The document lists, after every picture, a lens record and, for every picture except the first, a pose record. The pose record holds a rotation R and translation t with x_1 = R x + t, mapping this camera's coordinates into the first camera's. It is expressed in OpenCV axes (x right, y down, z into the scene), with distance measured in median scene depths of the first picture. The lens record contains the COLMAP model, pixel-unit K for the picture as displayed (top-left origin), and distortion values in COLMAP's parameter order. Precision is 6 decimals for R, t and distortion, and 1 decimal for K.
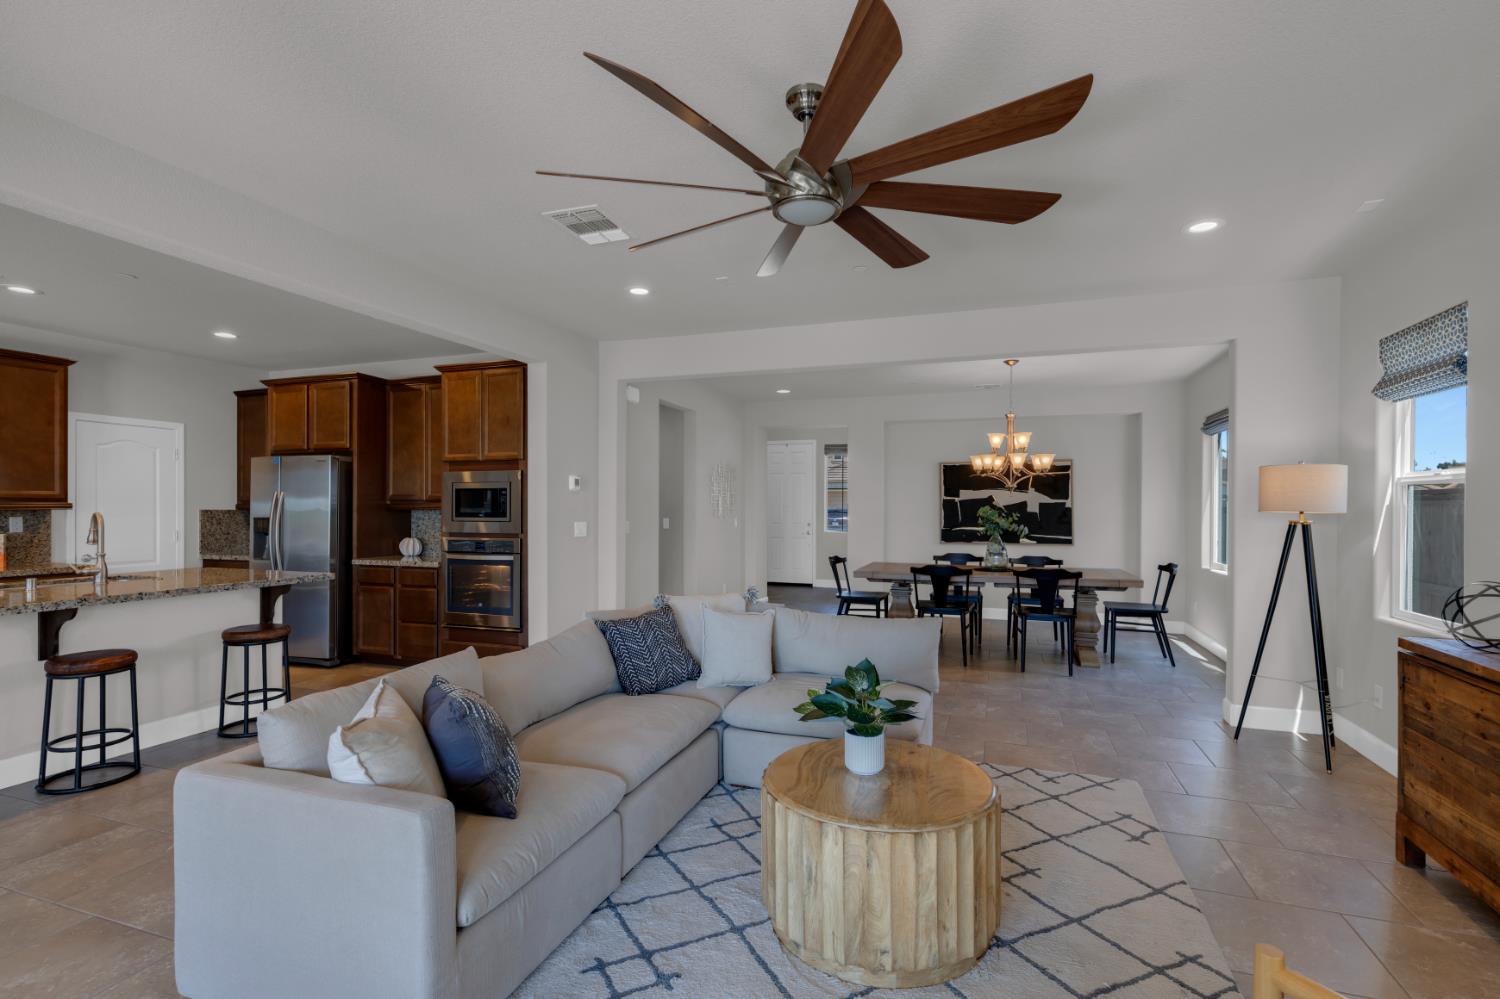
lens RADIAL K [[678.0, 0, 756.2], [0, 678.0, 508.5], [0, 0, 1]] dist [-0.002379, 0.000053]
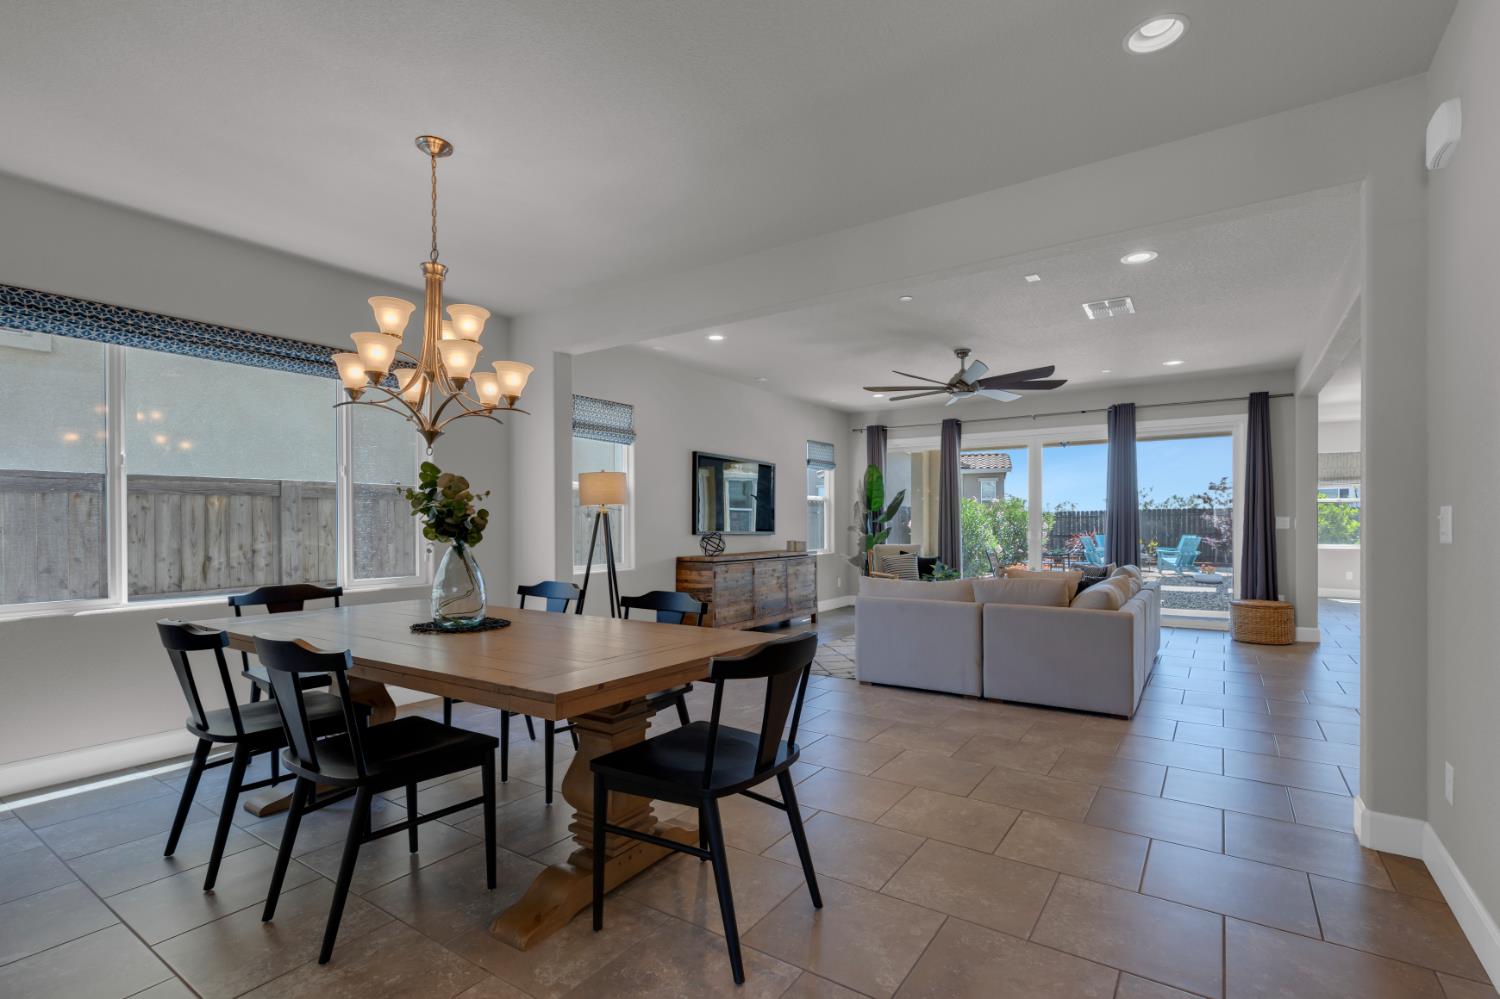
lens RADIAL K [[690.1, 0, 760.6], [0, 690.1, 524.5], [0, 0, 1]] dist [-0.004703, -0.000016]
pose [[-0.968947, -0.001102, 0.247264, 0.064658], [0.000421, 0.999981, 0.006108, 0.022533], [-0.247266, 0.006022, -0.968929, 1.404630]]
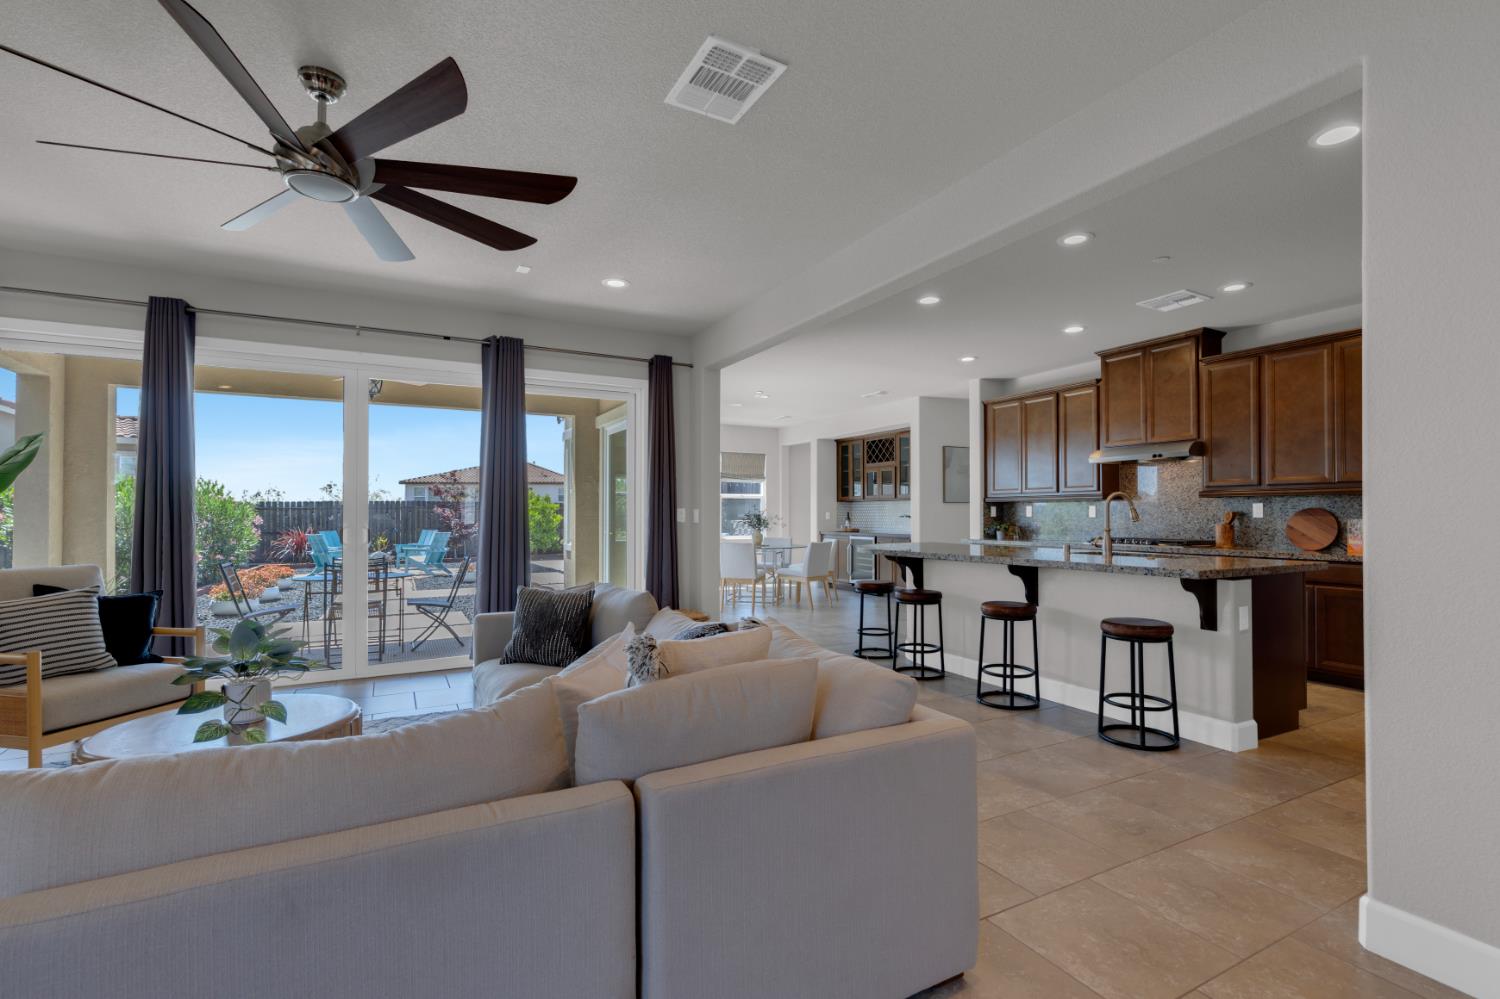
lens RADIAL K [[686.0, 0, 757.3], [0, 686.0, 505.7], [0, 0, 1]] dist [-0.000296, 0.000441]
pose [[-0.670504, -0.013295, -0.741787, 0.150141], [-0.003540, 0.999885, -0.014721, 0.027864], [0.741898, -0.007245, -0.670474, 0.811691]]
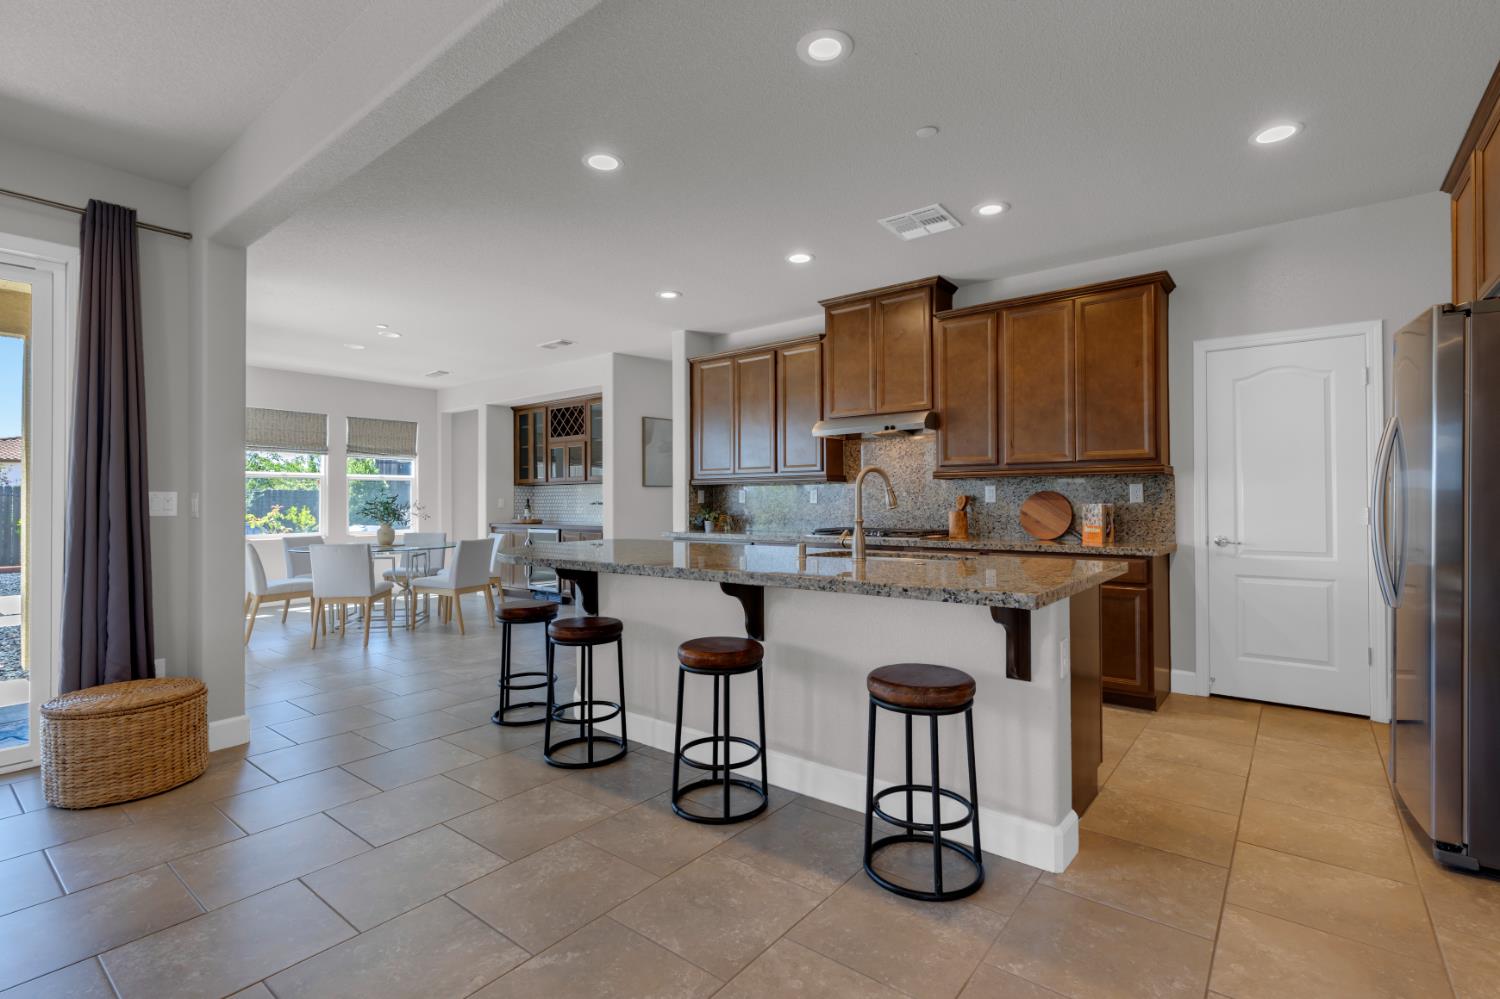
lens RADIAL K [[692.9, 0, 757.3], [0, 692.9, 495.4], [0, 0, 1]] dist [0.002210, 0.000780]
pose [[-0.320012, -0.009549, -0.947365, -0.128255], [0.002504, 0.999937, -0.010925, 0.027904], [0.947410, -0.005869, -0.319968, 0.696435]]
